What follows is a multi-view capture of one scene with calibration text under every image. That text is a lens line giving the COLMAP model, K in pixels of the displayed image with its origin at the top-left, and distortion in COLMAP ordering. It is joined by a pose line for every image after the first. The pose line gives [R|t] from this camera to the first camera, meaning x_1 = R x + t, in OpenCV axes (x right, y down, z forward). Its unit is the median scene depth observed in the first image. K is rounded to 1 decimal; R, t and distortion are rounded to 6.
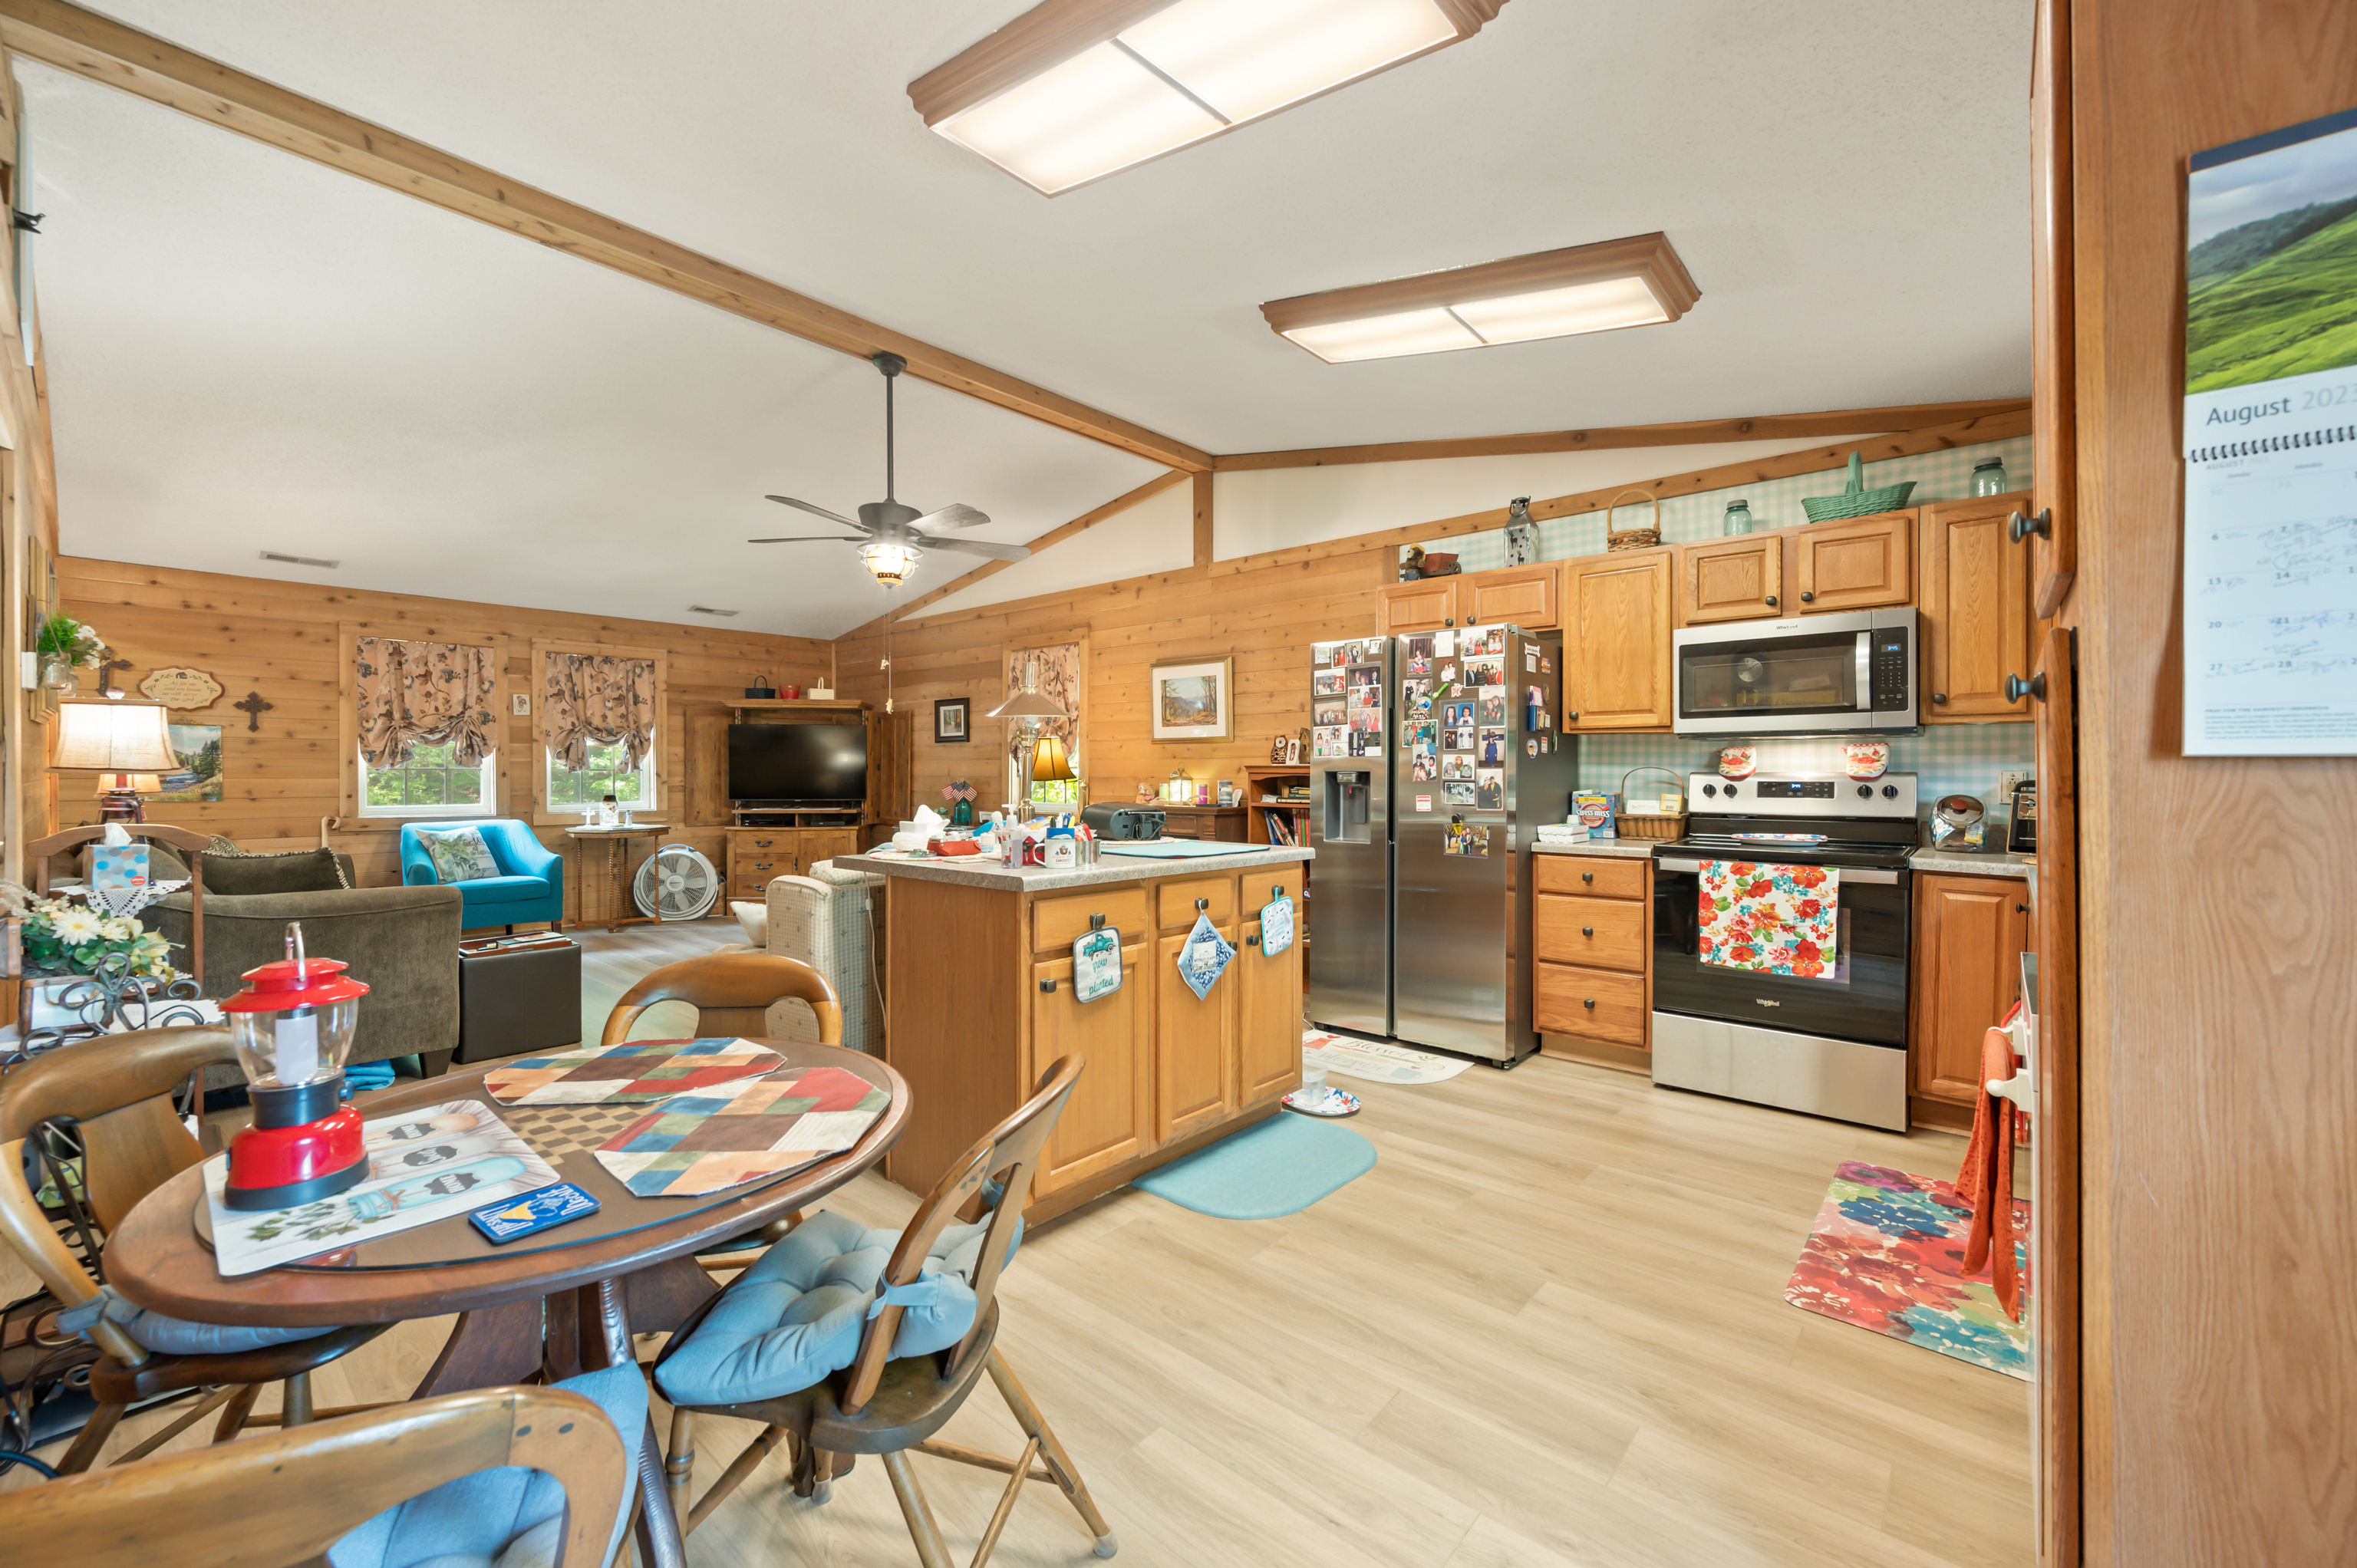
lens RADIAL K [[931.4, 0, 1173.9], [0, 931.4, 777.4], [0, 0, 1]] dist [-0.006167, 0.000265]
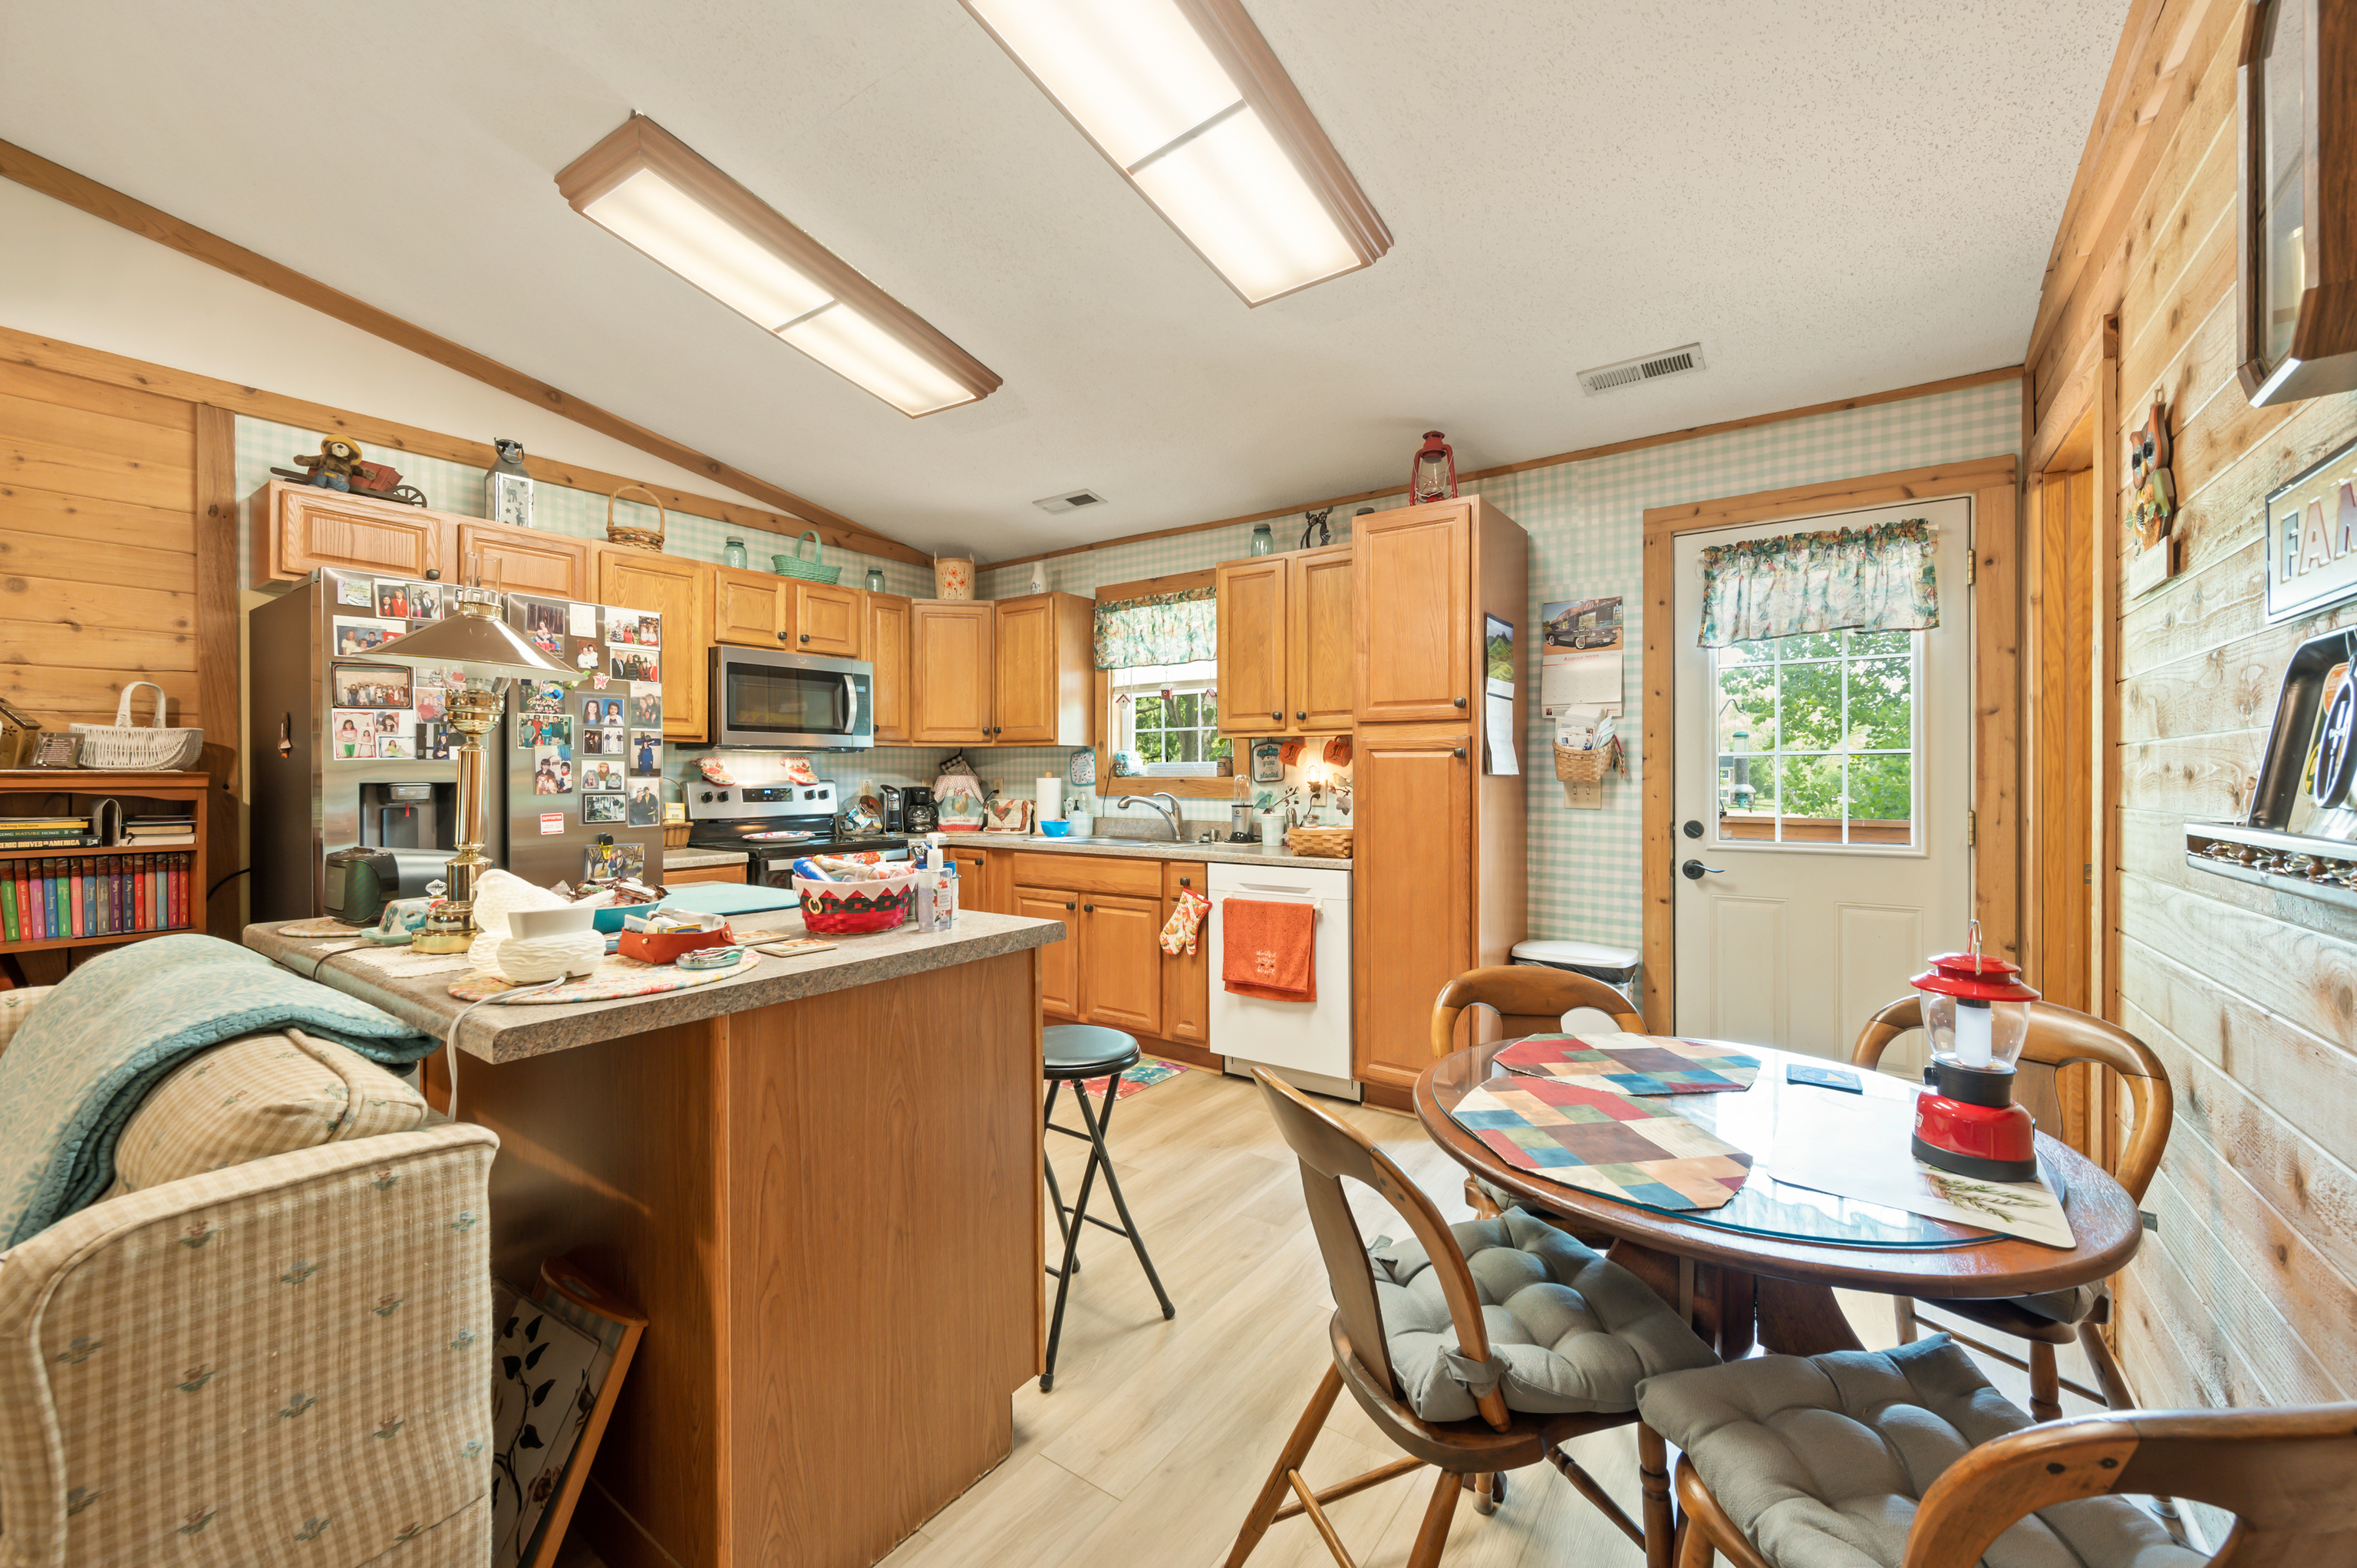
lens RADIAL K [[948.6, 0, 1160.4], [0, 948.6, 777.7], [0, 0, 1]] dist [0.001225, 0.000101]
pose [[-0.095283, -0.001322, 0.995449, -0.391641], [0.010465, 0.999943, 0.002330, -0.004433], [-0.995395, 0.010639, -0.095264, 0.410805]]
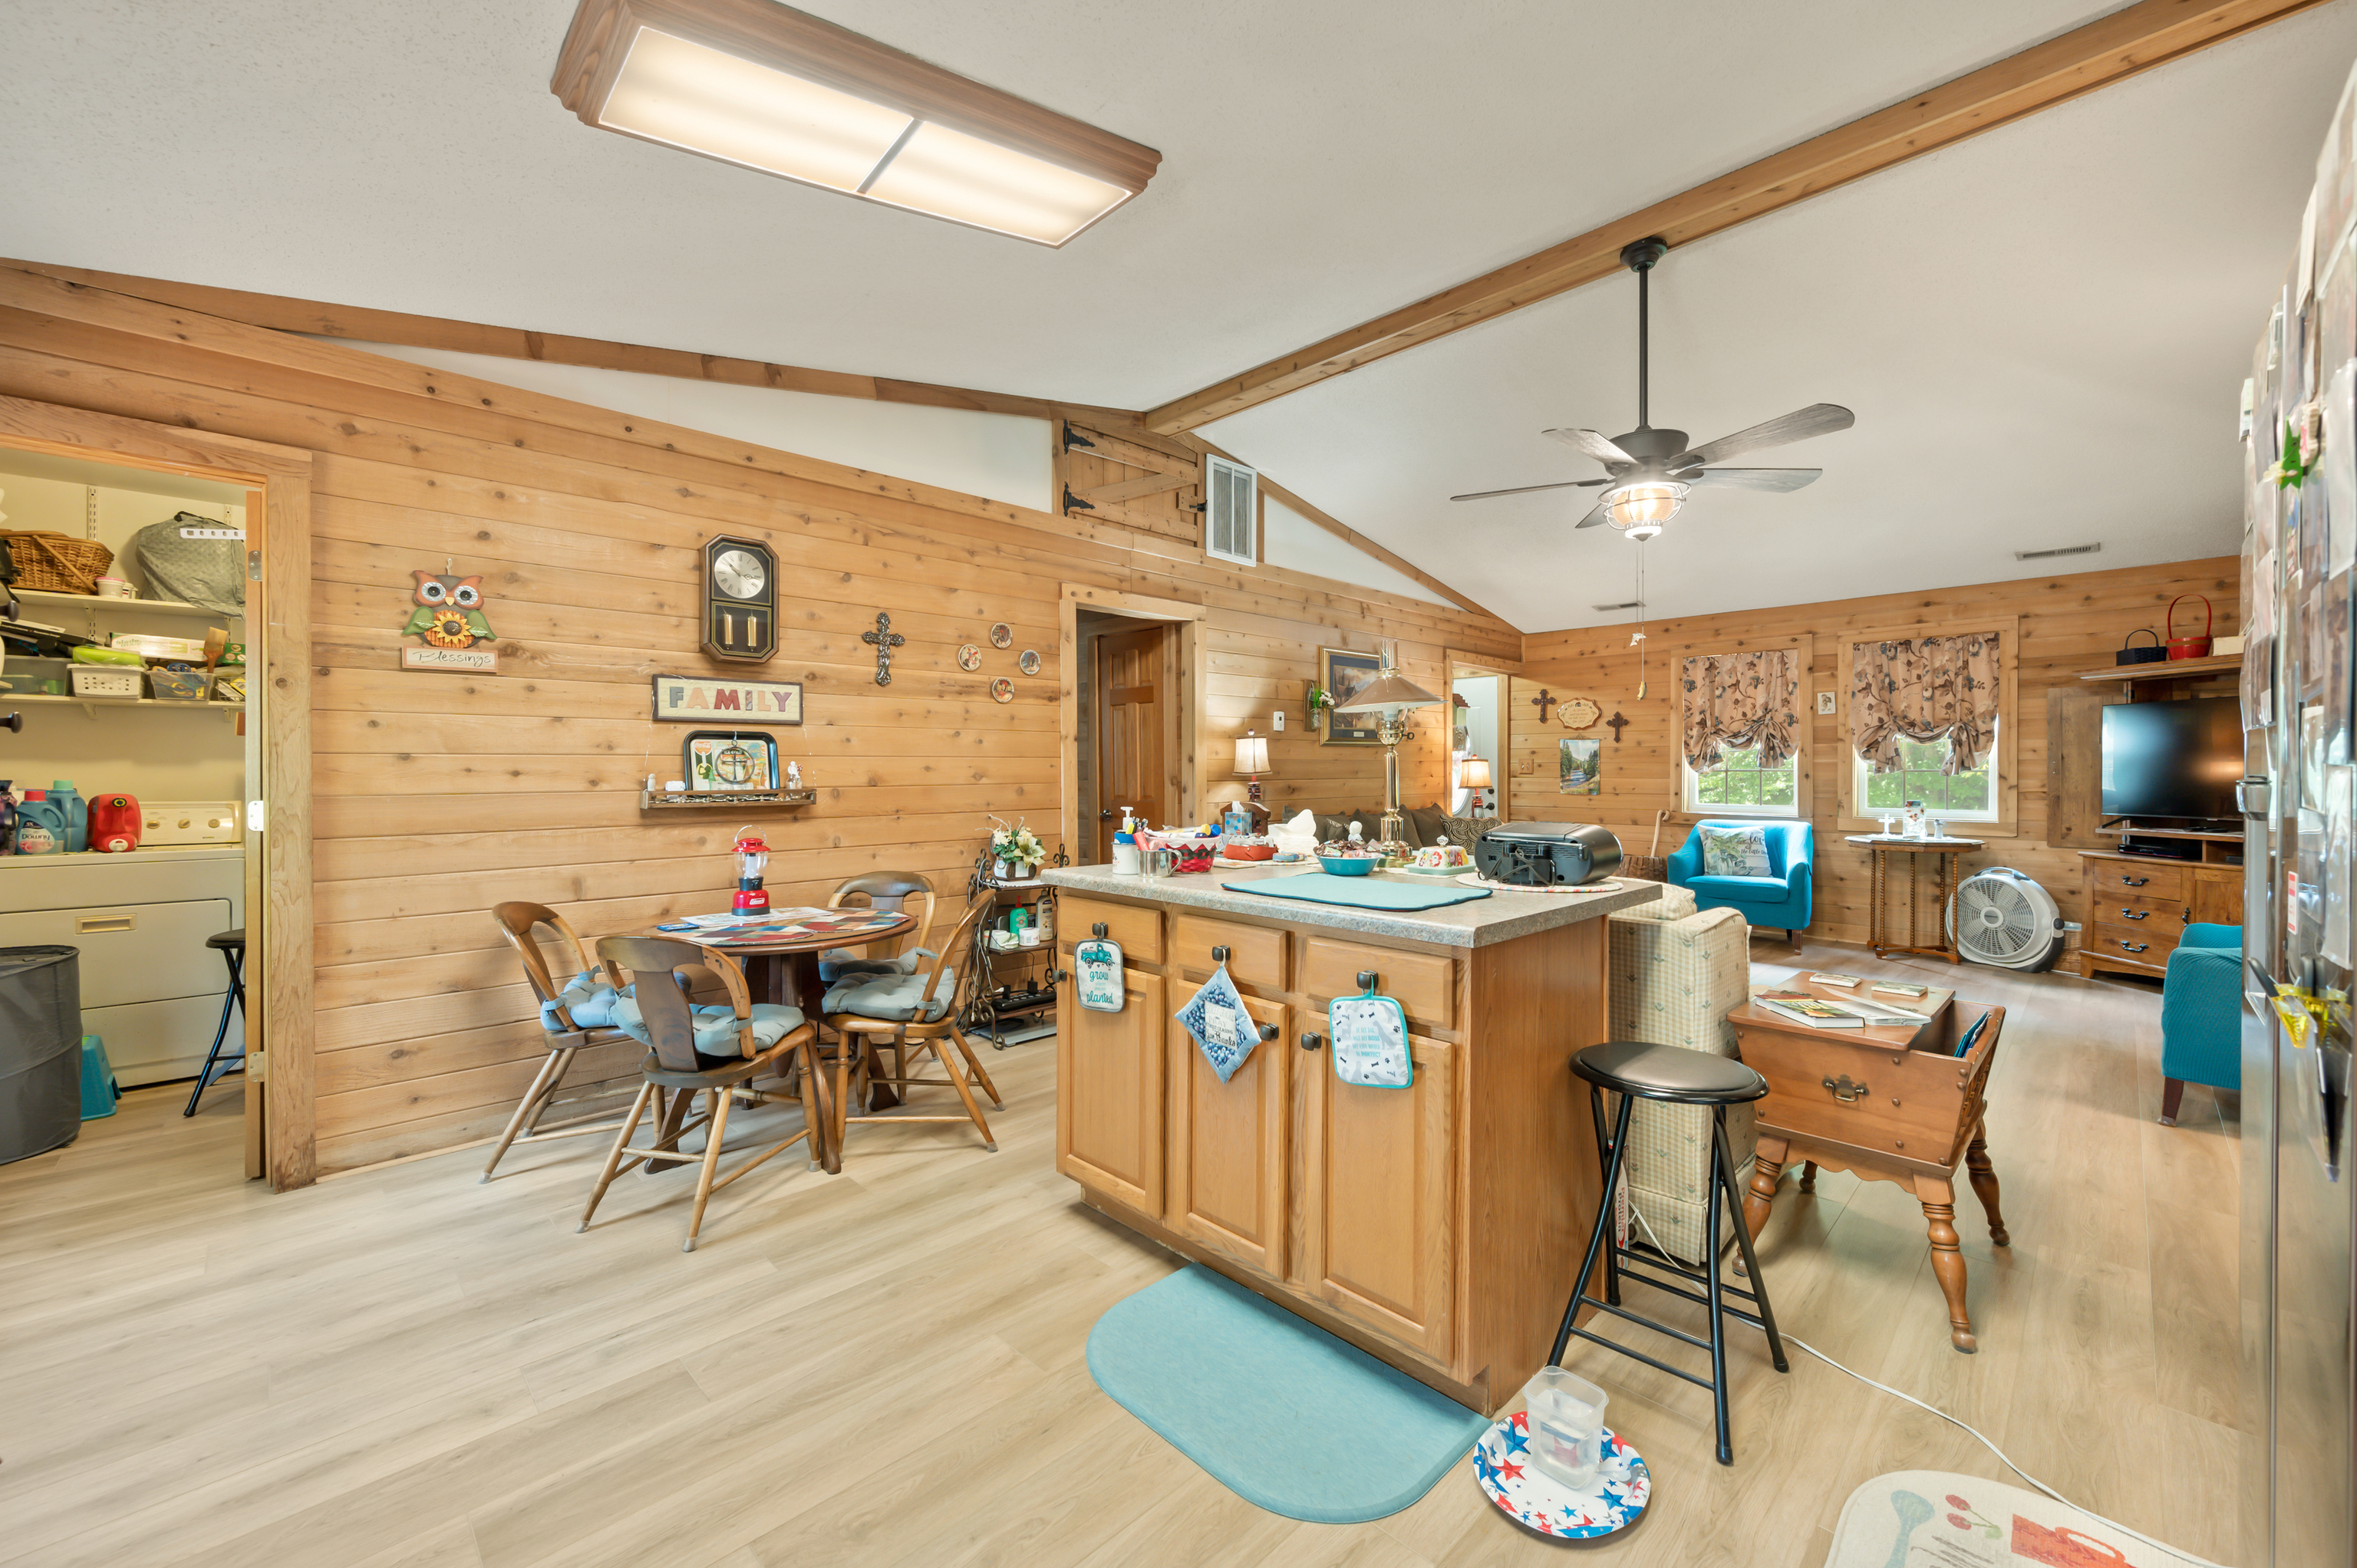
lens RADIAL K [[934.3, 0, 1175.0], [0, 934.3, 779.0], [0, 0, 1]] dist [-0.003200, -0.000174]
pose [[-0.074790, 0.007100, -0.997174, 0.388084], [-0.005406, 0.999957, 0.007525, -0.004762], [0.997185, 0.005953, -0.074748, 0.507795]]
